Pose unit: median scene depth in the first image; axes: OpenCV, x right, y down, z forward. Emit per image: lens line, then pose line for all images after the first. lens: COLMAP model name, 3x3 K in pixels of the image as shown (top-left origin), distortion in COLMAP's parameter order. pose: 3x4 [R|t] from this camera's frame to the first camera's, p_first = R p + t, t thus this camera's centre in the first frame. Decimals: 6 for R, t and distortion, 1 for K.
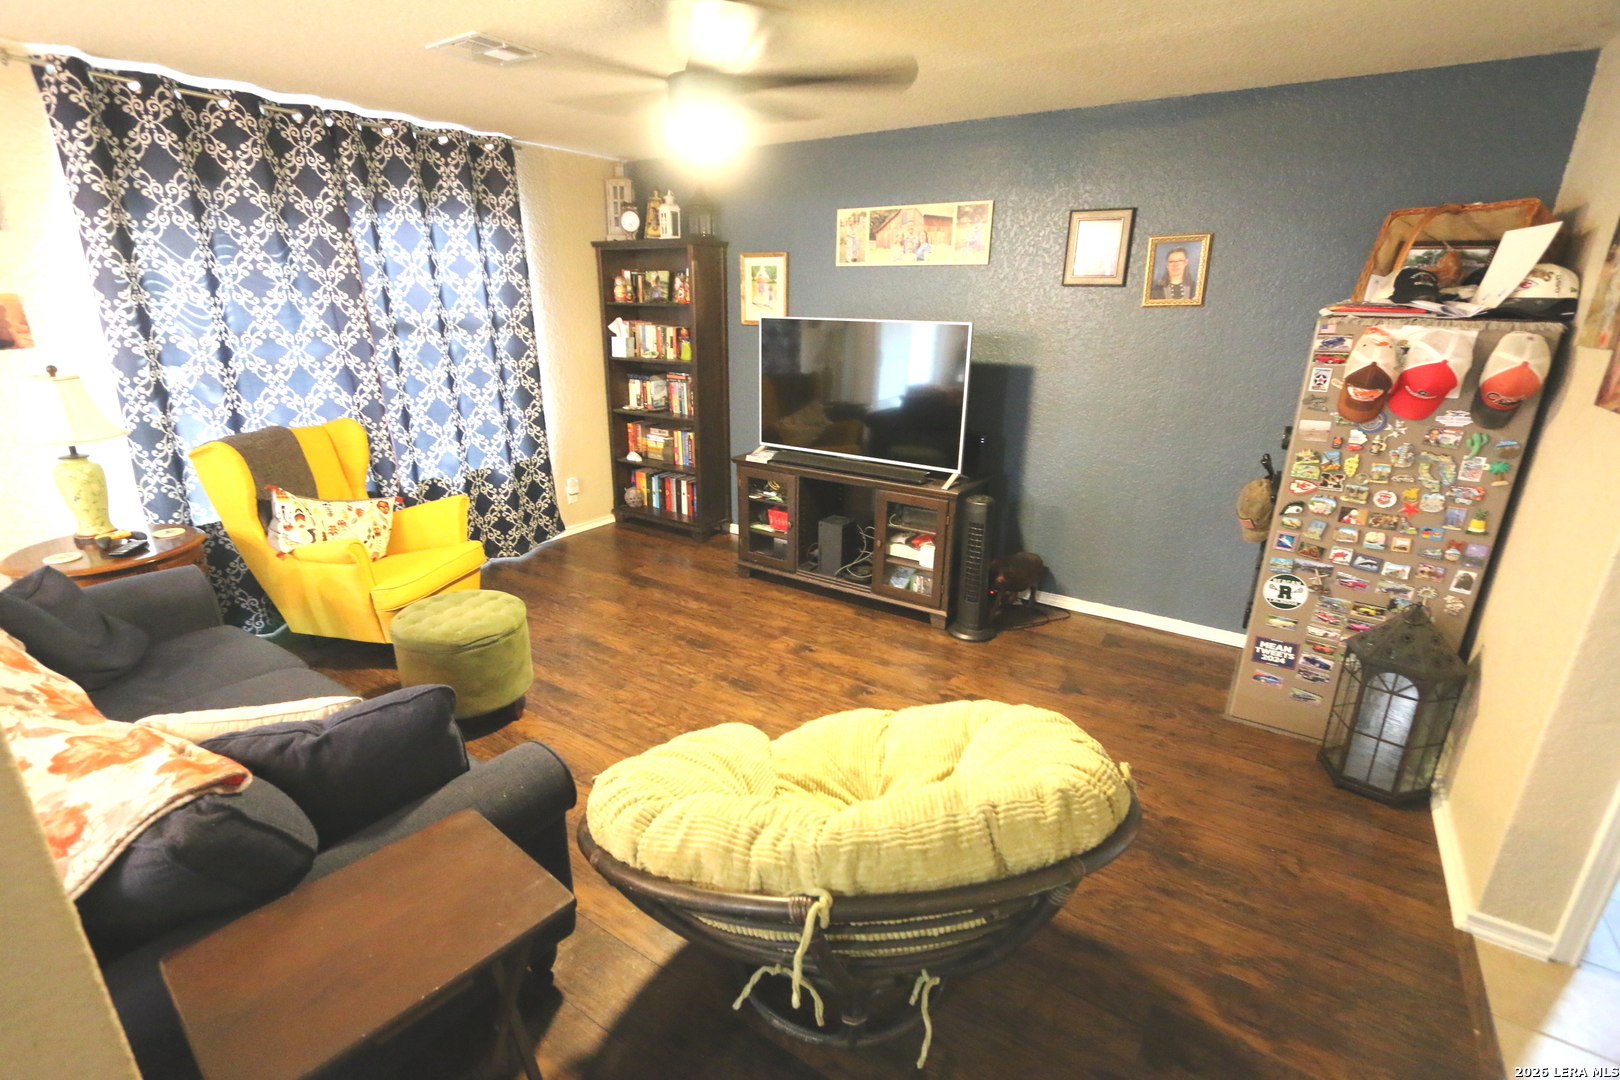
lens RADIAL K [[741.9, 0, 804.6], [0, 741.9, 550.5], [0, 0, 1]] dist [-0.020212, 0.003599]
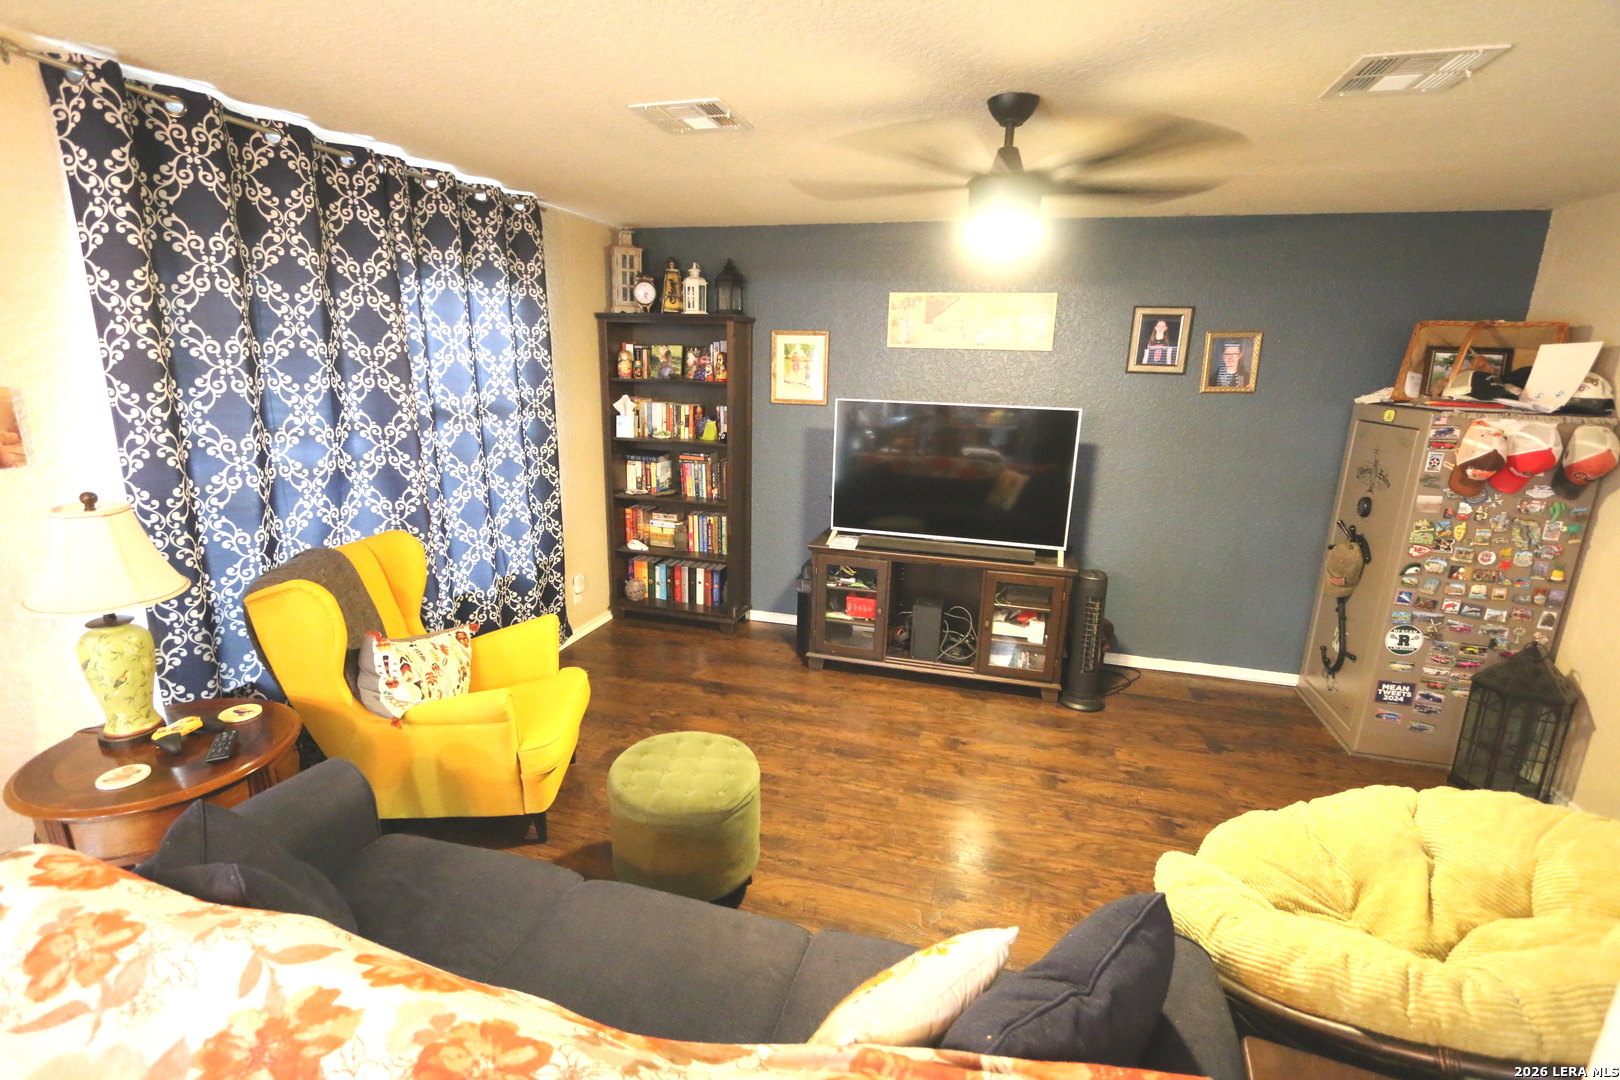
lens RADIAL K [[741.9, 0, 797.1], [0, 741.9, 548.2], [0, 0, 1]] dist [-0.020212, 0.003599]
pose [[0.953092, -0.065316, 0.295549, -0.455932], [0.086000, 0.994633, -0.057521, -0.079728], [-0.290206, 0.080241, 0.953594, 0.121897]]
